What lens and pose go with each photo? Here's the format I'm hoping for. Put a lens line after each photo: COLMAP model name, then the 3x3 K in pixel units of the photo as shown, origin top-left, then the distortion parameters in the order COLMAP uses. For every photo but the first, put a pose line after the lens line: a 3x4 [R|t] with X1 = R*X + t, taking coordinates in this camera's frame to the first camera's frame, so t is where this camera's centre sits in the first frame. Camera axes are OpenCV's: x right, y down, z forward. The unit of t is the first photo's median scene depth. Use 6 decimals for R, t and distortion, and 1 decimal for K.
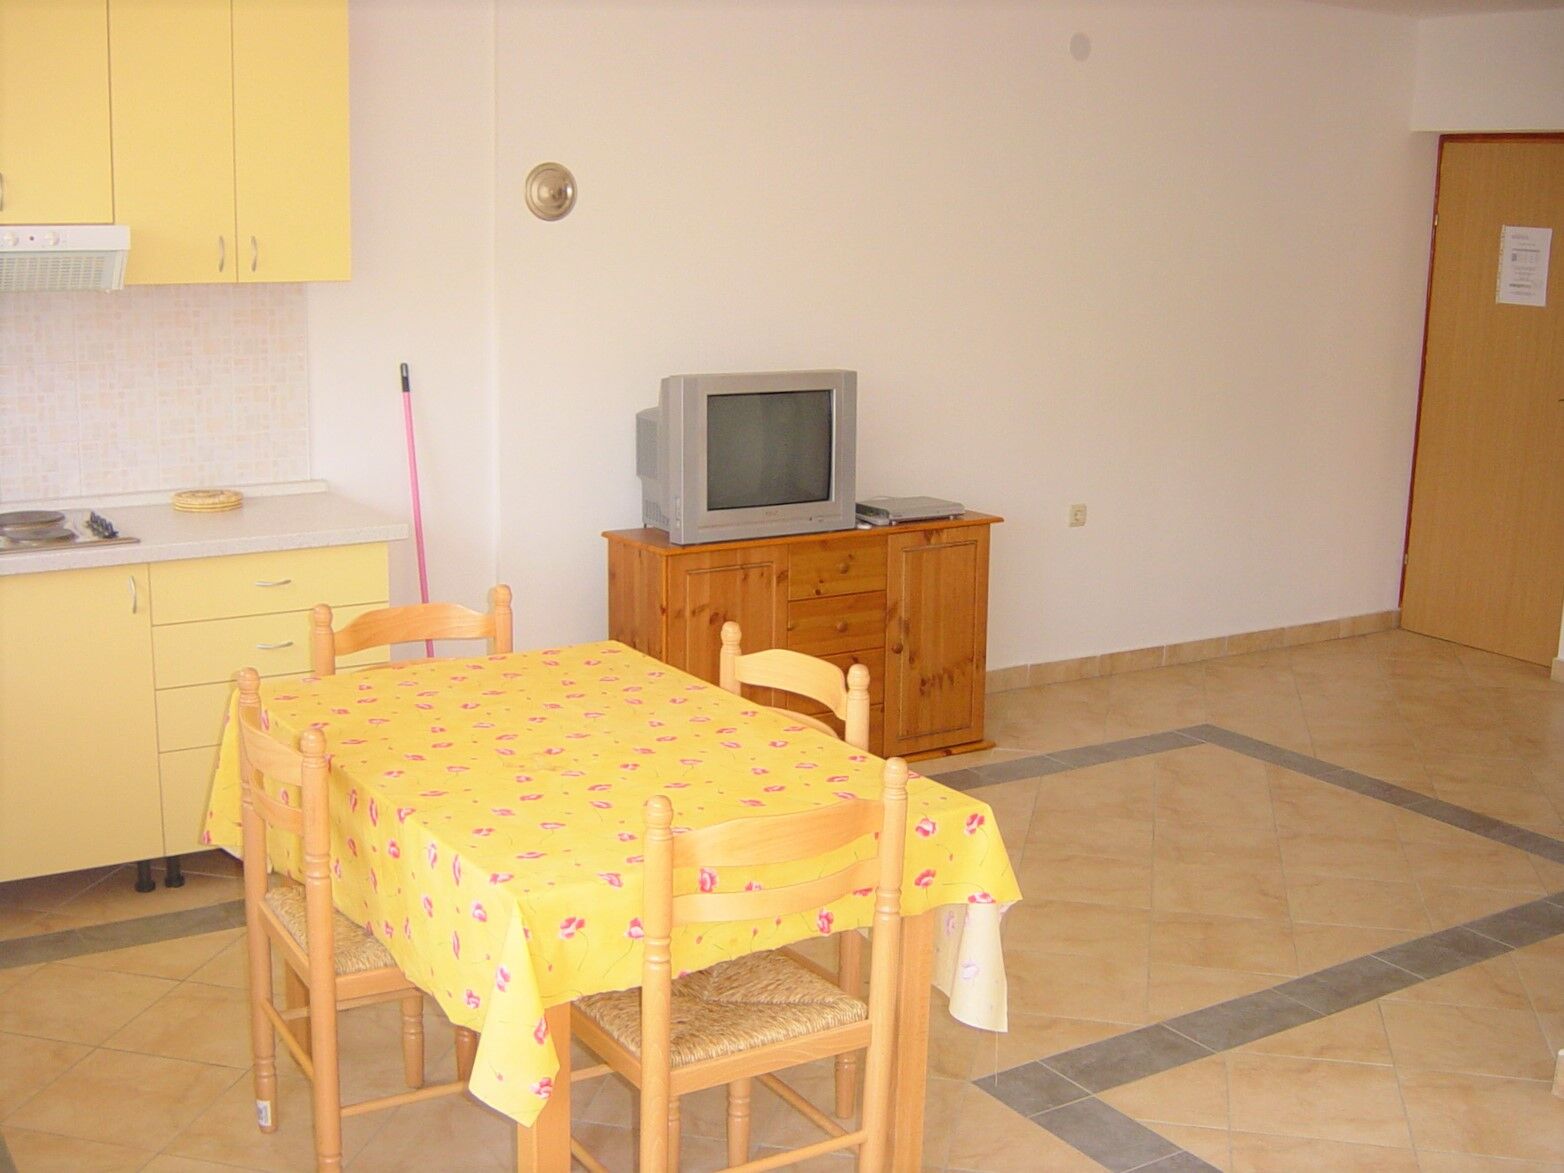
lens RADIAL K [[1821.3, 0, 782.0], [0, 1821.3, 586.5], [0, 0, 1]] dist [-0.472330, 1.181772]
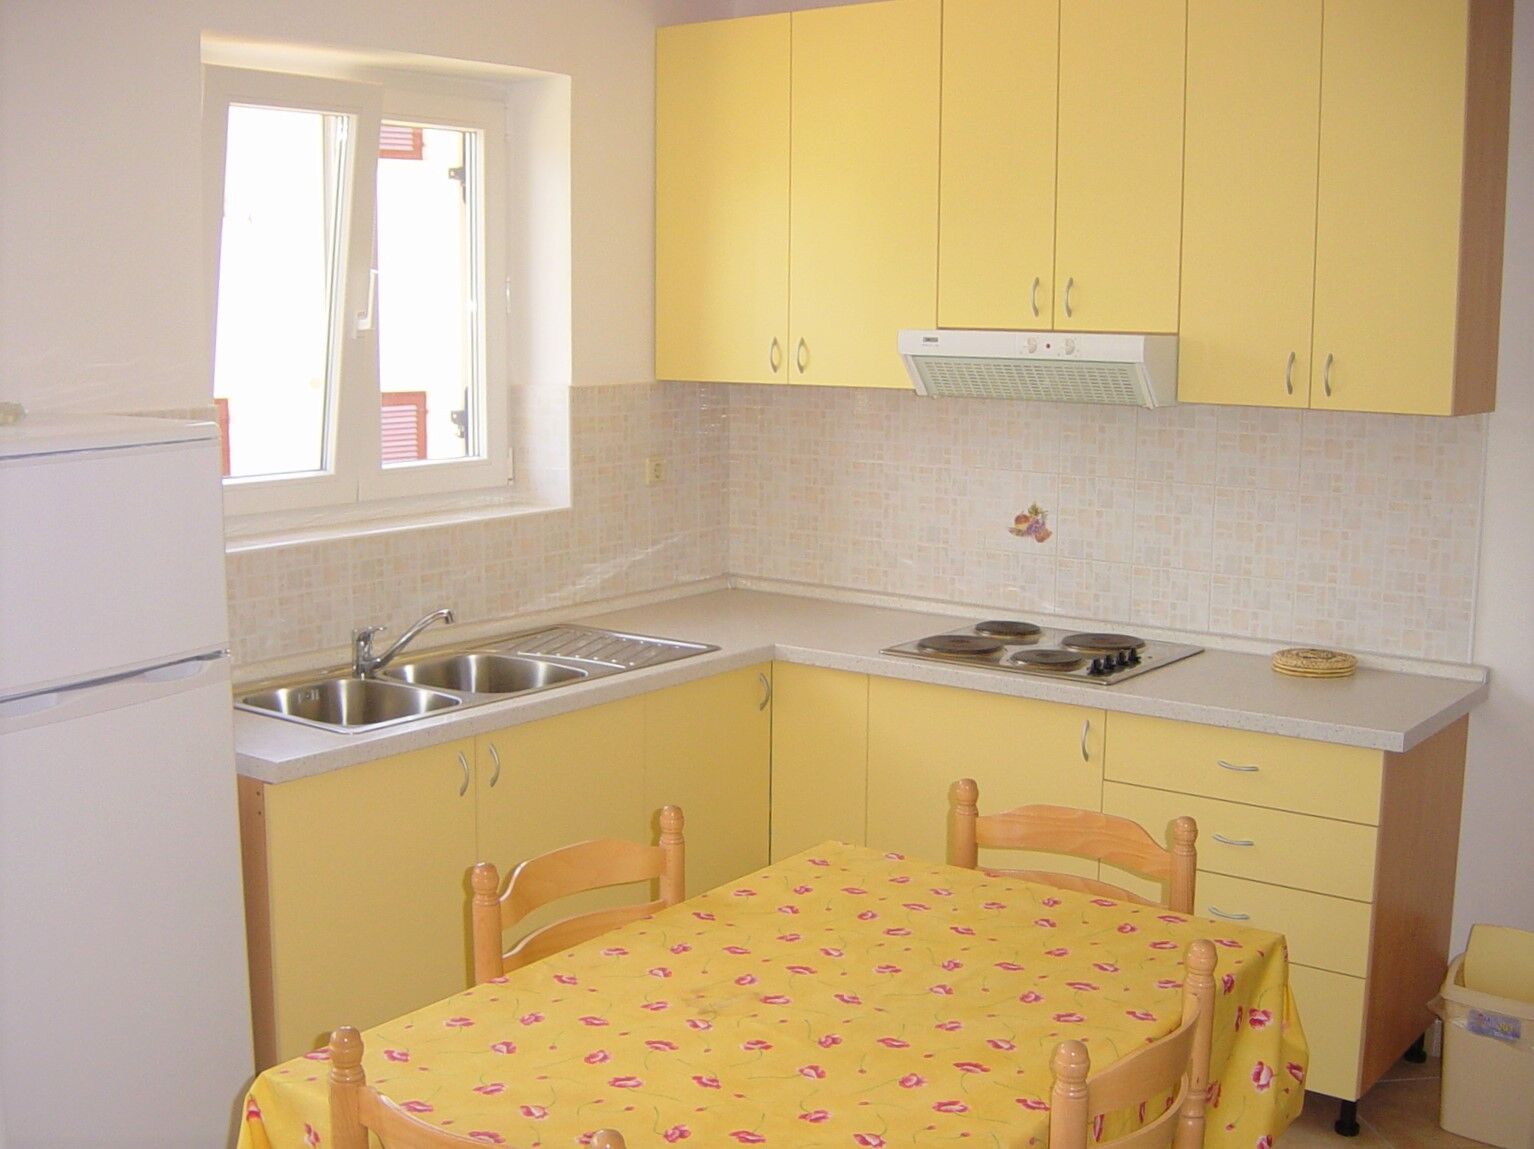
lens RADIAL K [[1786.3, 0, 767.0], [0, 1786.3, 574.5], [0, 0, 1]] dist [-0.472330, 1.181772]
pose [[0.361407, 0.118733, -0.924818, 0.413150], [-0.197151, 0.979164, 0.048666, -0.094094], [0.911327, 0.164740, 0.377285, 0.516628]]
